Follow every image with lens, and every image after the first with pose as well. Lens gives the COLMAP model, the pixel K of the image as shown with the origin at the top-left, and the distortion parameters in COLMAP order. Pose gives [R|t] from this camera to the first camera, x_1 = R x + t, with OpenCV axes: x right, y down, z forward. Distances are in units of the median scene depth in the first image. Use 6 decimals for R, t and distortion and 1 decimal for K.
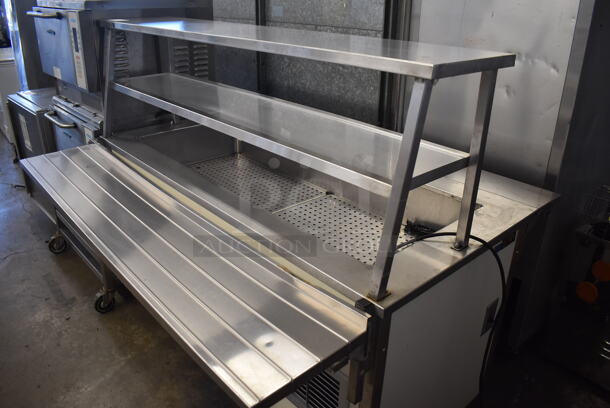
lens RADIAL K [[471.5, 0, 305.0], [0, 471.5, 204.0], [0, 0, 1]] dist [-0.084110, -0.000384]
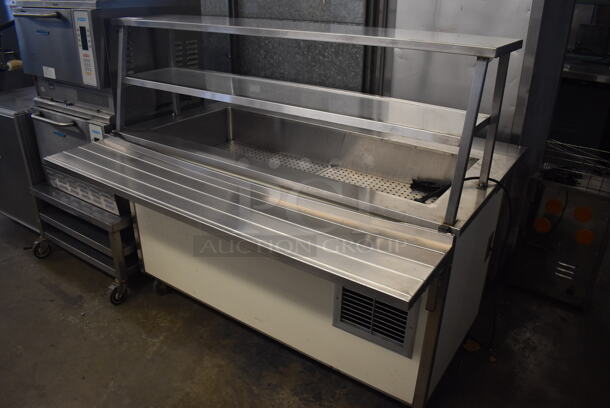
lens RADIAL K [[471.5, 0, 305.0], [0, 471.5, 204.0], [0, 0, 1]] dist [-0.084110, -0.000384]
pose [[0.972124, -0.102004, 0.211119, -0.258190], [0.099217, 0.994782, 0.023781, 0.034390], [-0.212443, -0.002172, 0.977171, -0.105581]]
